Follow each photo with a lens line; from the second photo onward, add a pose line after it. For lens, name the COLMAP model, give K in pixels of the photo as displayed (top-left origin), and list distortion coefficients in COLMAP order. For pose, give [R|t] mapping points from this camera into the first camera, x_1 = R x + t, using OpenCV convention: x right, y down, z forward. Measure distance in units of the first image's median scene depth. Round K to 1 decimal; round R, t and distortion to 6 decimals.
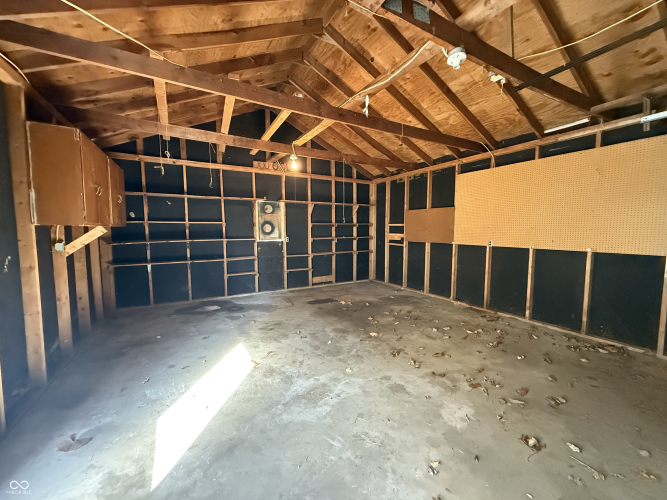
lens RADIAL K [[267.9, 0, 332.9], [0, 267.9, 250.1], [0, 0, 1]] dist [0.000607, 0.001266]
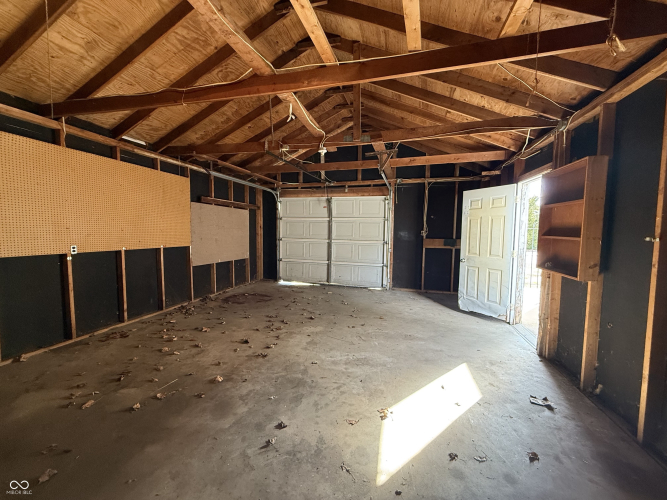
lens RADIAL K [[267.9, 0, 333.1], [0, 267.9, 248.9], [0, 0, 1]] dist [0.000607, 0.001266]
pose [[-0.708074, -0.056484, 0.703876, -0.642440], [0.041970, 0.991667, 0.121799, -0.124869], [-0.704890, 0.115785, -0.699803, 1.452060]]
